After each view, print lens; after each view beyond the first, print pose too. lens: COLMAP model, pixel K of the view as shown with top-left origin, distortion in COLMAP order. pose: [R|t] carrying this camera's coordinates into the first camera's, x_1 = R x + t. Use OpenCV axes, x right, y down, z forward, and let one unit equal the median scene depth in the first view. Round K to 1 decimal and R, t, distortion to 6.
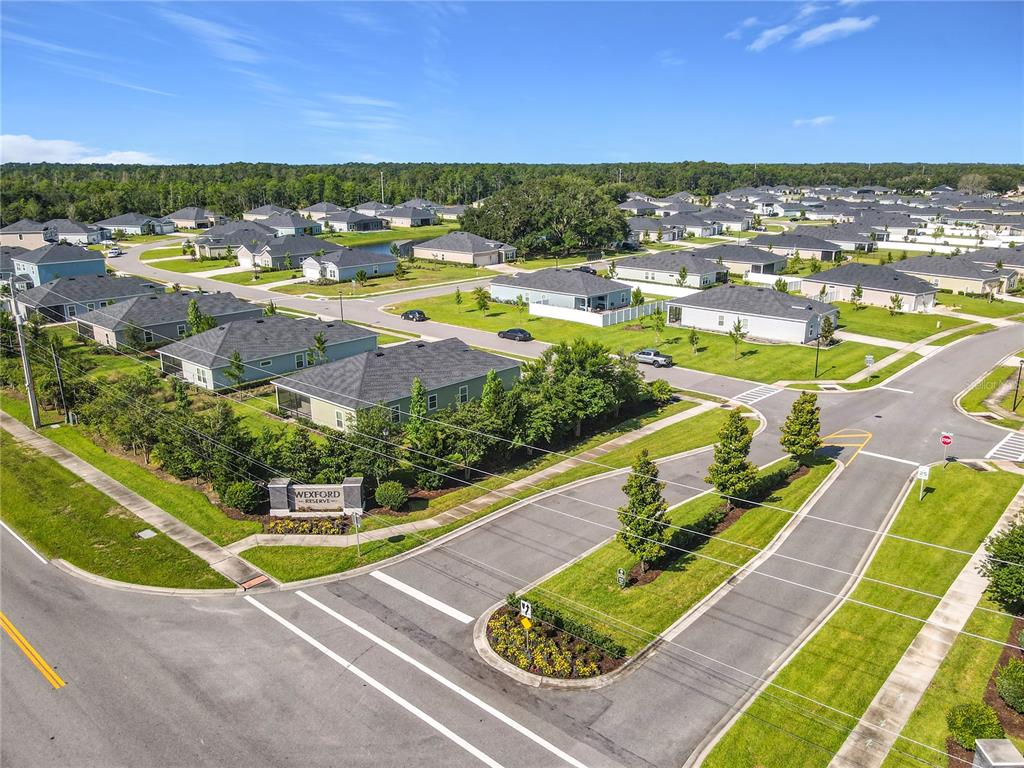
lens RADIAL K [[784.1, 0, 512.0], [0, 784.1, 384.0], [0, 0, 1]] dist [-0.009784, 0.008050]
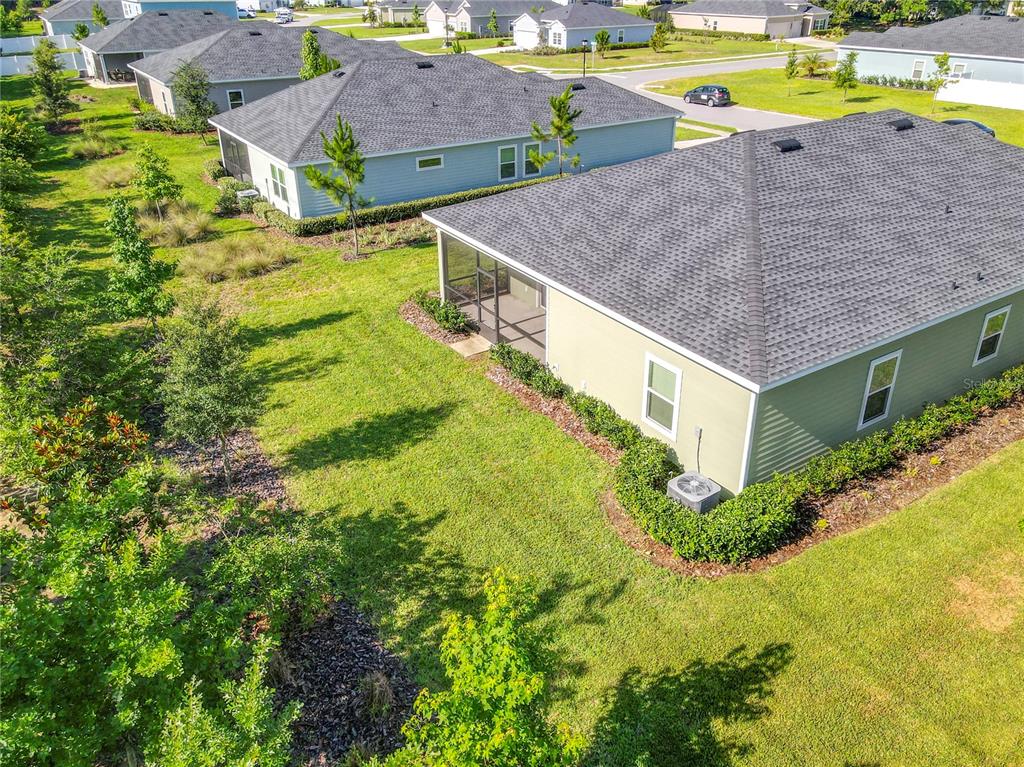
lens RADIAL K [[784.1, 0, 516.7], [0, 784.1, 320.7], [0, 0, 1]] dist [0.037658, 0.004019]
pose [[0.969589, 0.100800, -0.223015, -0.082046], [-0.067134, 0.985833, 0.153709, -0.005235], [0.235349, -0.134062, 0.962620, 0.292305]]
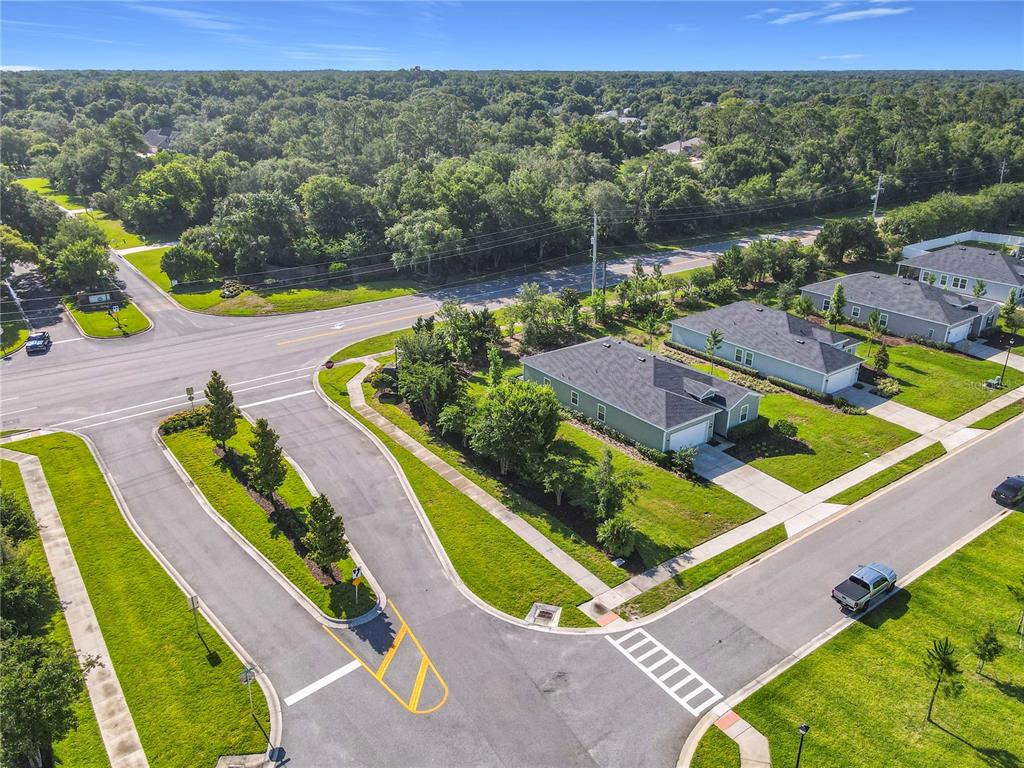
lens RADIAL K [[760.9, 0, 520.1], [0, 760.9, 382.3], [0, 0, 1]] dist [0.005794, 0.007764]
pose [[-0.193469, 0.374478, -0.906827, 0.352671], [-0.266717, 0.869405, 0.415928, -0.170099], [0.944157, 0.322335, -0.068324, 0.413461]]
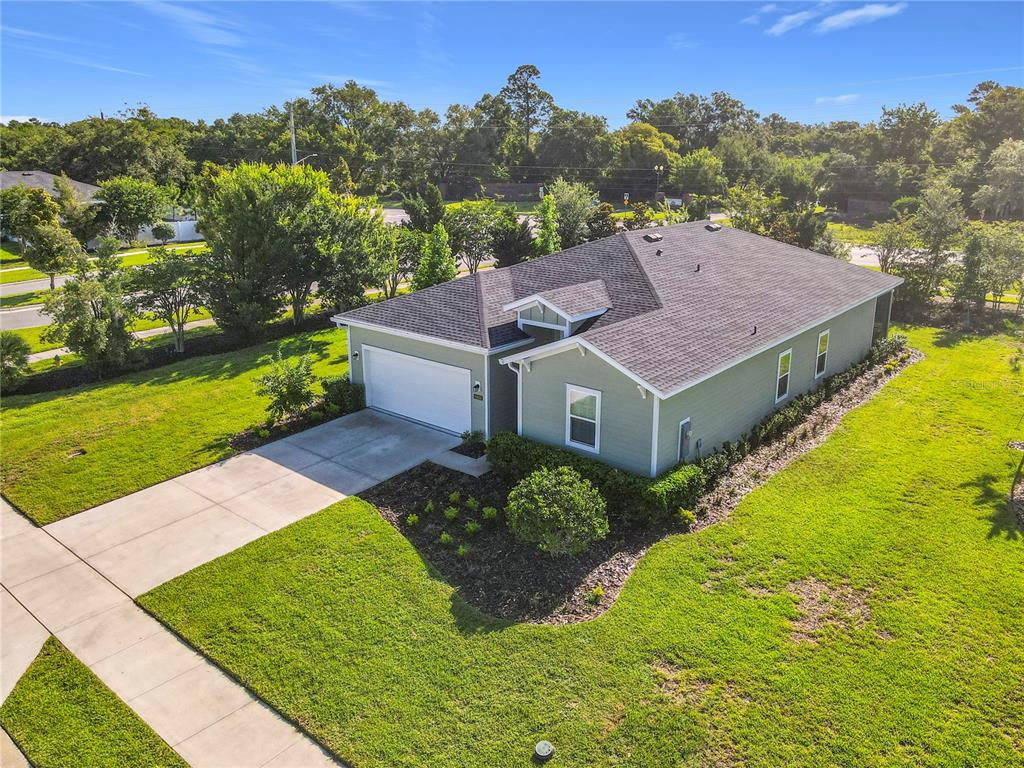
lens RADIAL K [[760.9, 0, 520.1], [0, 760.9, 382.3], [0, 0, 1]] dist [0.005794, 0.007764]
pose [[-0.998585, 0.018175, -0.049972, -0.022309], [-0.011937, 0.839160, 0.543753, -0.084402], [0.051817, 0.543581, -0.837756, 0.598890]]
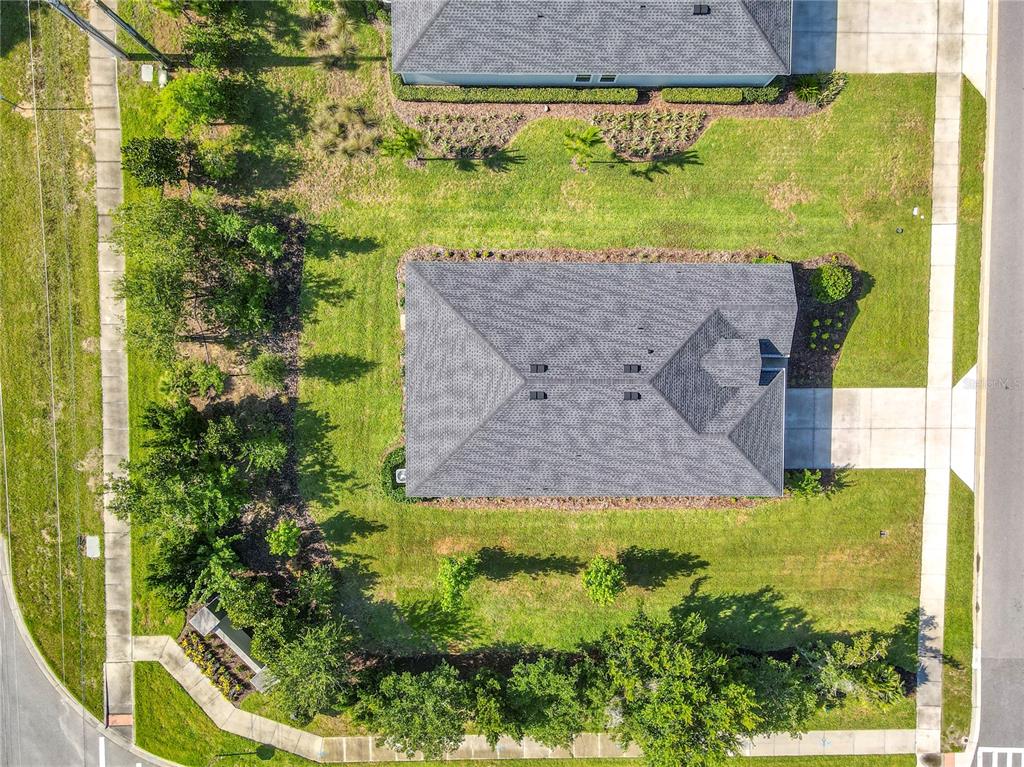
lens RADIAL K [[748.1, 0, 519.1], [0, 748.1, 381.8], [0, 0, 1]] dist [0.032441, 0.006499]
pose [[0.673773, 0.737689, 0.042965, -0.088903], [-0.213704, 0.138869, 0.966978, -0.237882], [0.707362, -0.660705, 0.251213, 0.365726]]
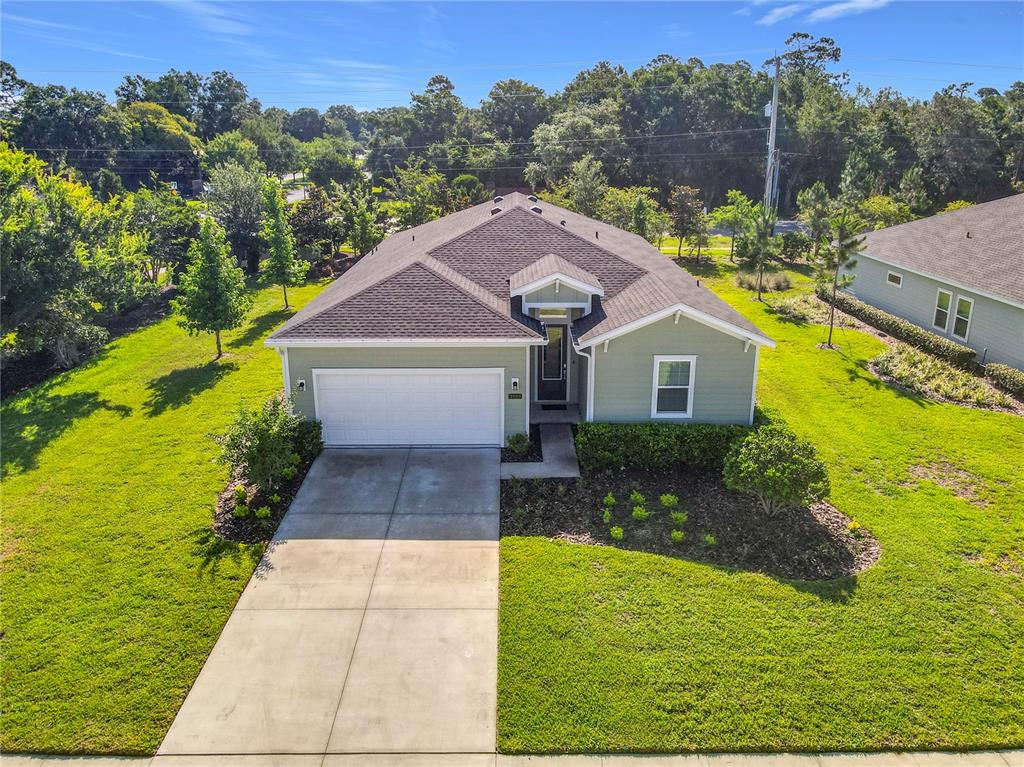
lens RADIAL K [[760.9, 0, 520.1], [0, 760.9, 381.8], [0, 0, 1]] dist [0.005794, 0.007764]
pose [[-0.728372, 0.213780, -0.650978, 0.054573], [-0.185003, 0.853433, 0.487264, -0.069416], [0.659734, 0.475342, -0.582066, 0.556658]]
